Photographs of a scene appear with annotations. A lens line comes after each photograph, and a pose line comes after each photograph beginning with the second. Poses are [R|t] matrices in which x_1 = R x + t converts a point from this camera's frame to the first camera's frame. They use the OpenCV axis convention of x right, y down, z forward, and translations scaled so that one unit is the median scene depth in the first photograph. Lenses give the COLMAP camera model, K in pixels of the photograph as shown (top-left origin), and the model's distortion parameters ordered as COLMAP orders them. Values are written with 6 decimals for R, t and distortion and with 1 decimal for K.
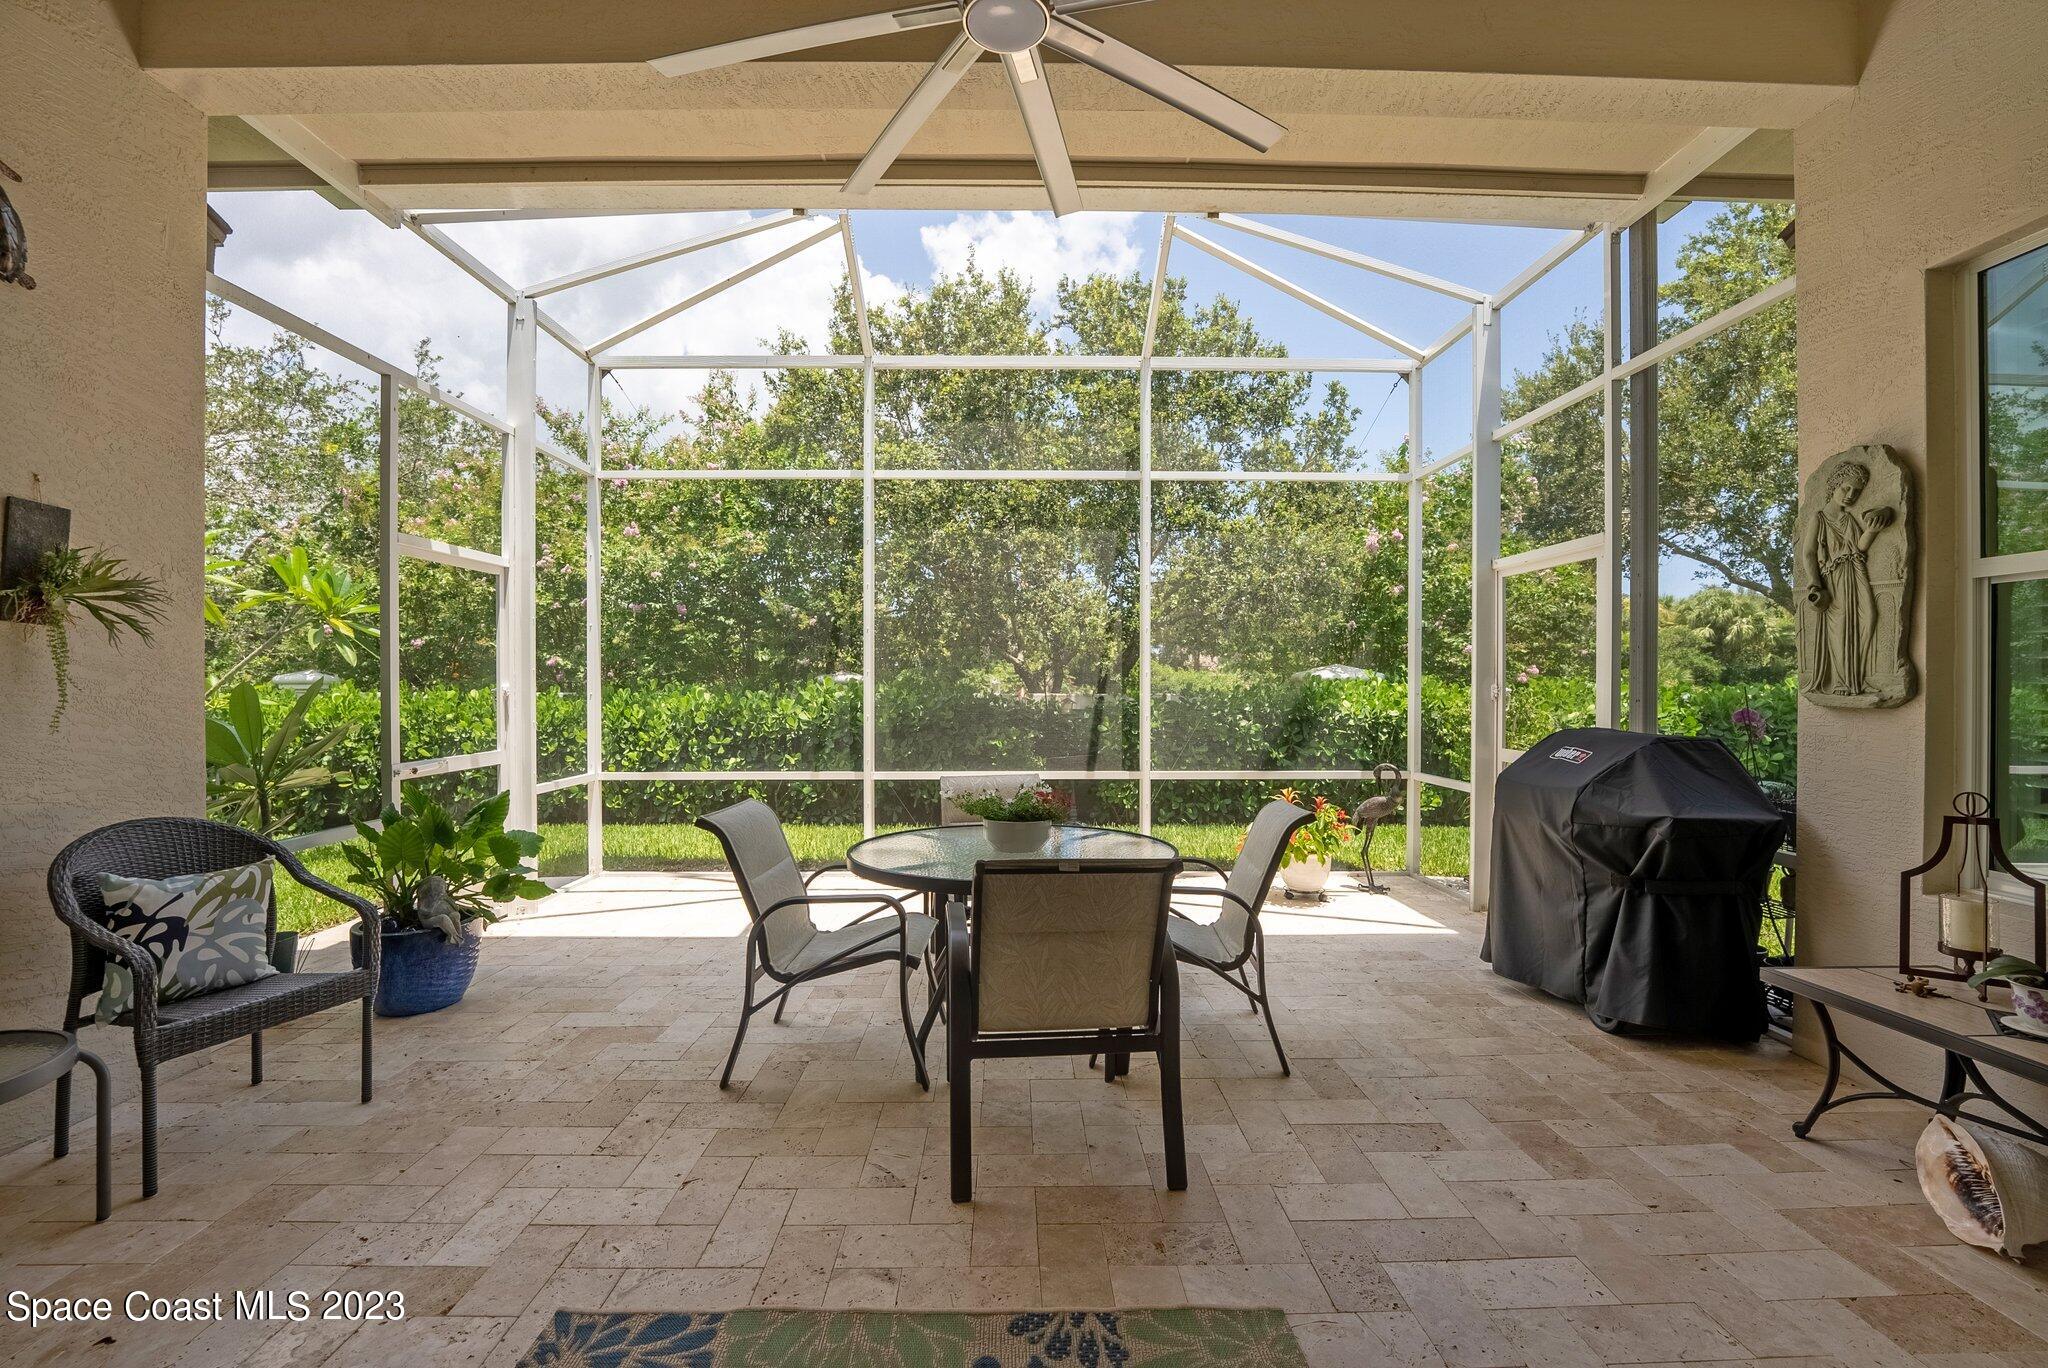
lens RADIAL K [[843.7, 0, 1024.0], [0, 843.7, 684.0], [0, 0, 1]] dist [-0.034761, 0.004954]
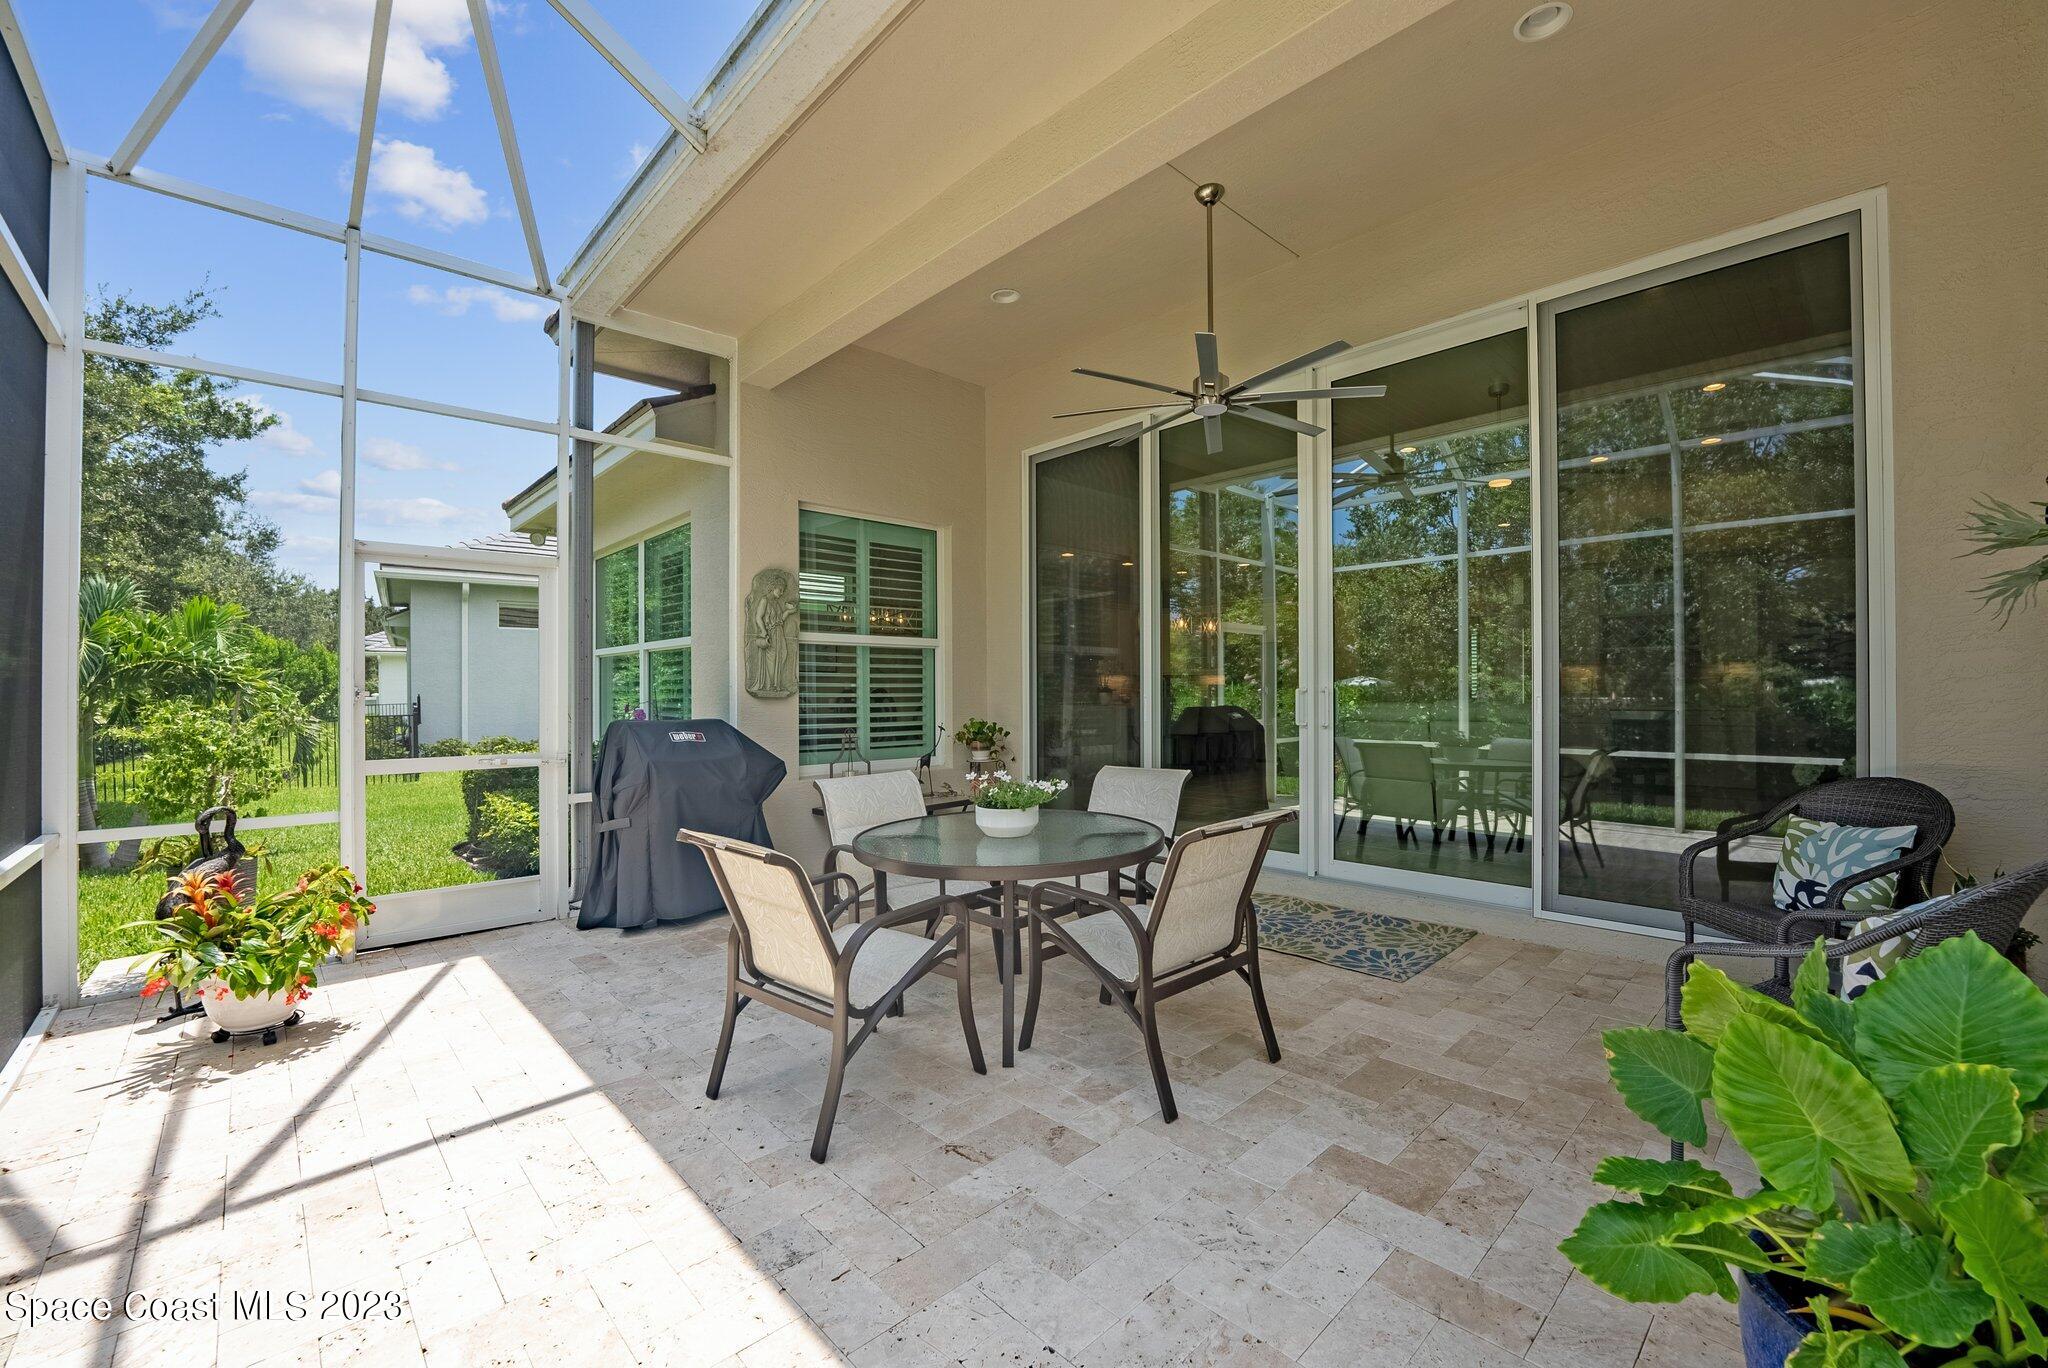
lens RADIAL K [[843.7, 0, 1024.0], [0, 843.7, 684.0], [0, 0, 1]] dist [-0.034761, 0.004954]
pose [[-0.667509, 0.007694, 0.744562, -0.647985], [0.002270, 0.999963, -0.008298, 0.010539], [-0.744598, -0.003849, -0.667502, 1.351366]]
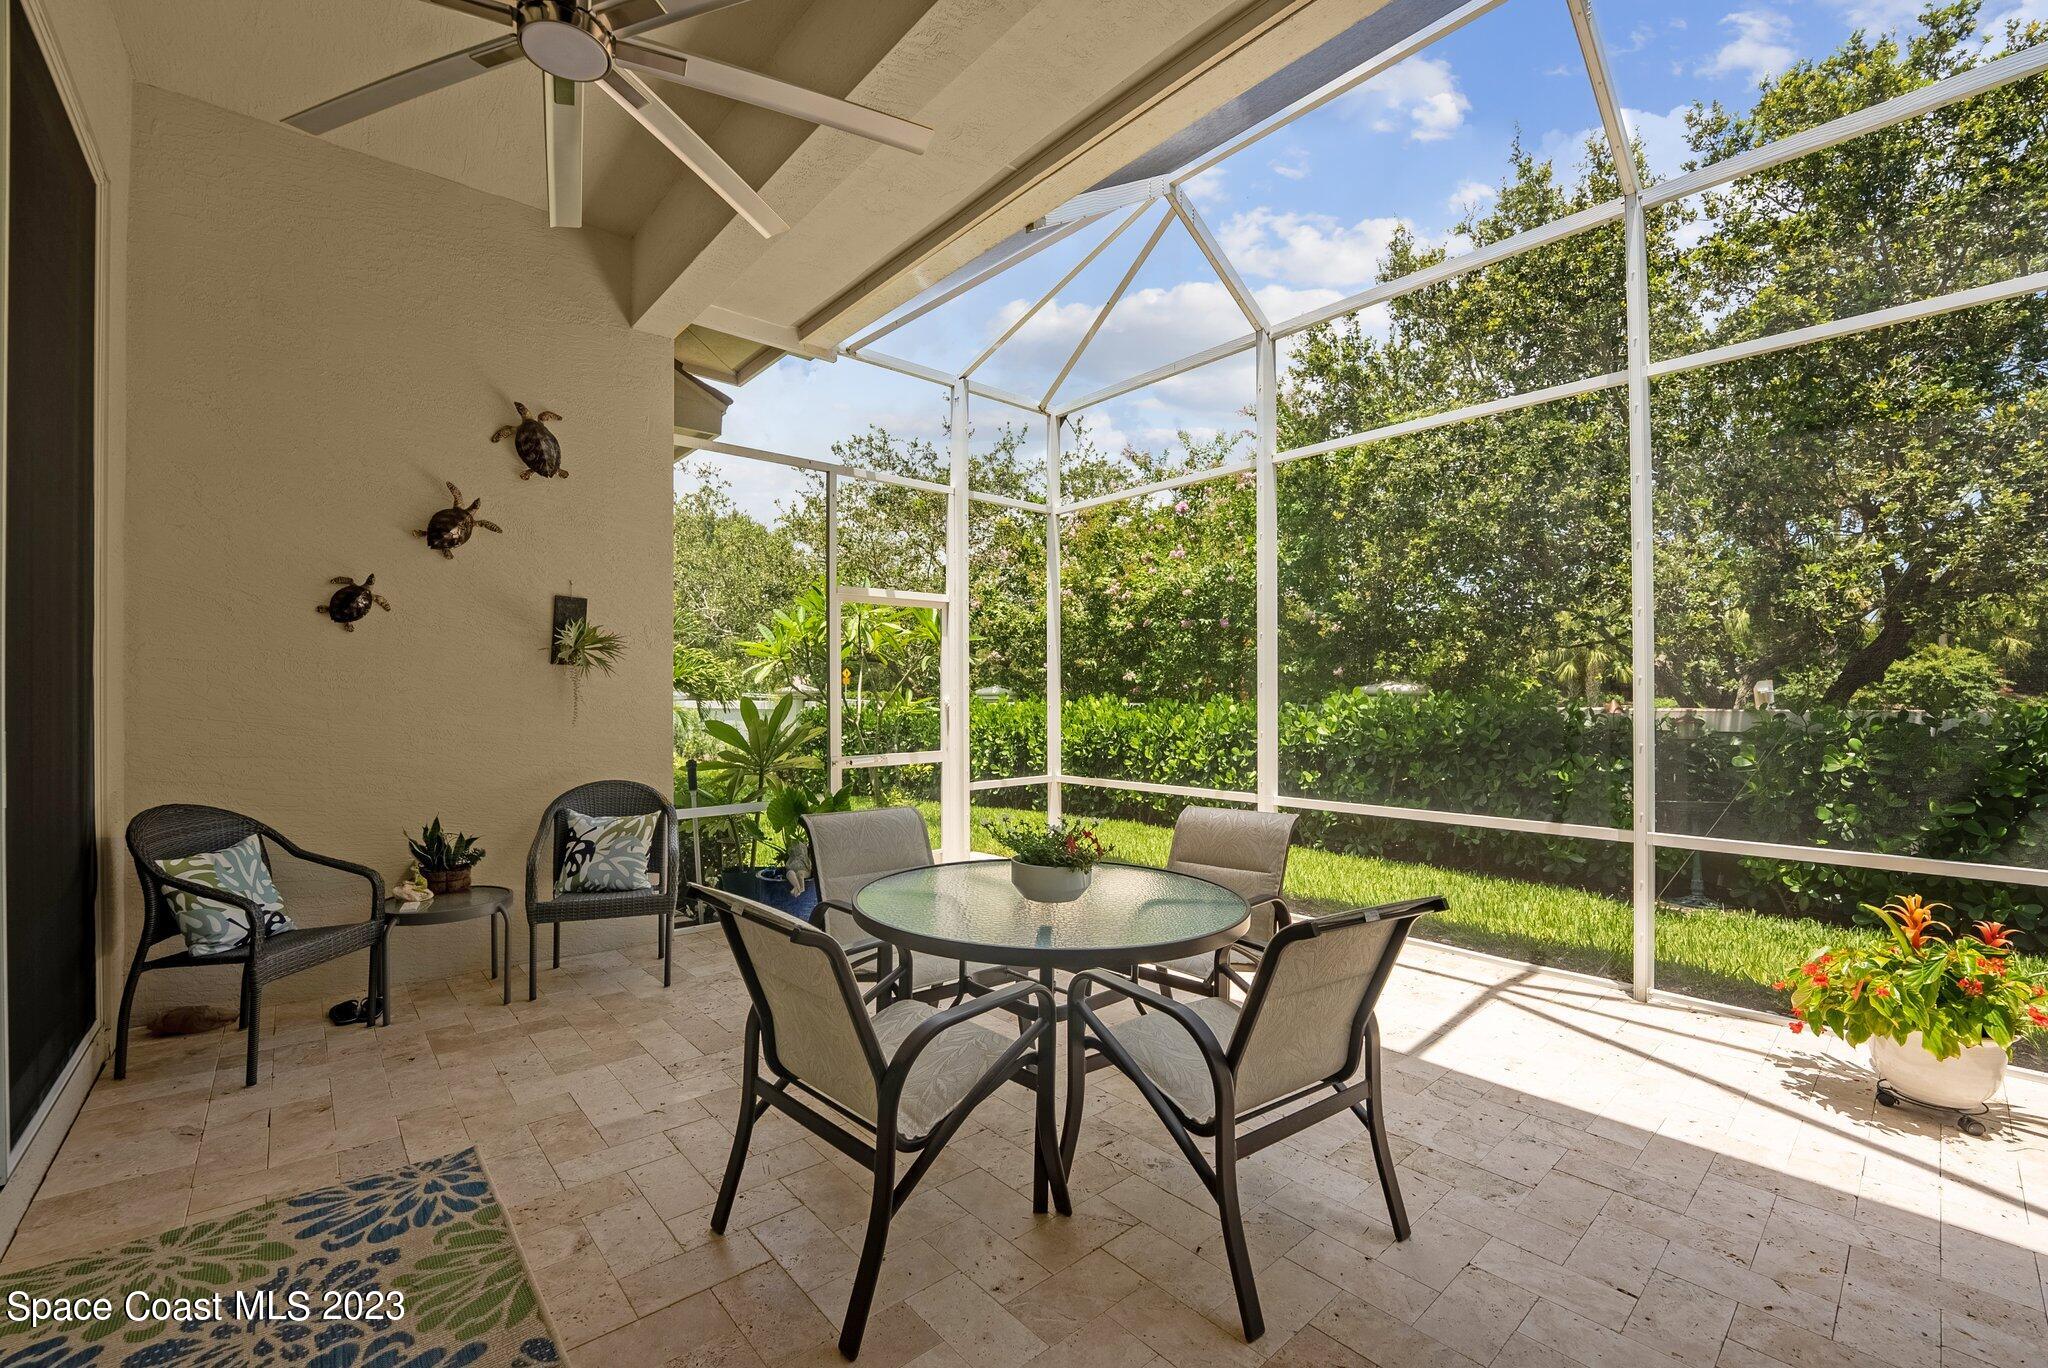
lens RADIAL K [[843.7, 0, 1024.0], [0, 843.7, 684.0], [0, 0, 1]] dist [-0.034761, 0.004954]
pose [[0.644680, -0.011217, -0.764370, 0.489653], [0.002541, 0.999918, -0.012531, -0.004326], [0.764449, 0.006137, 0.644656, 0.348211]]
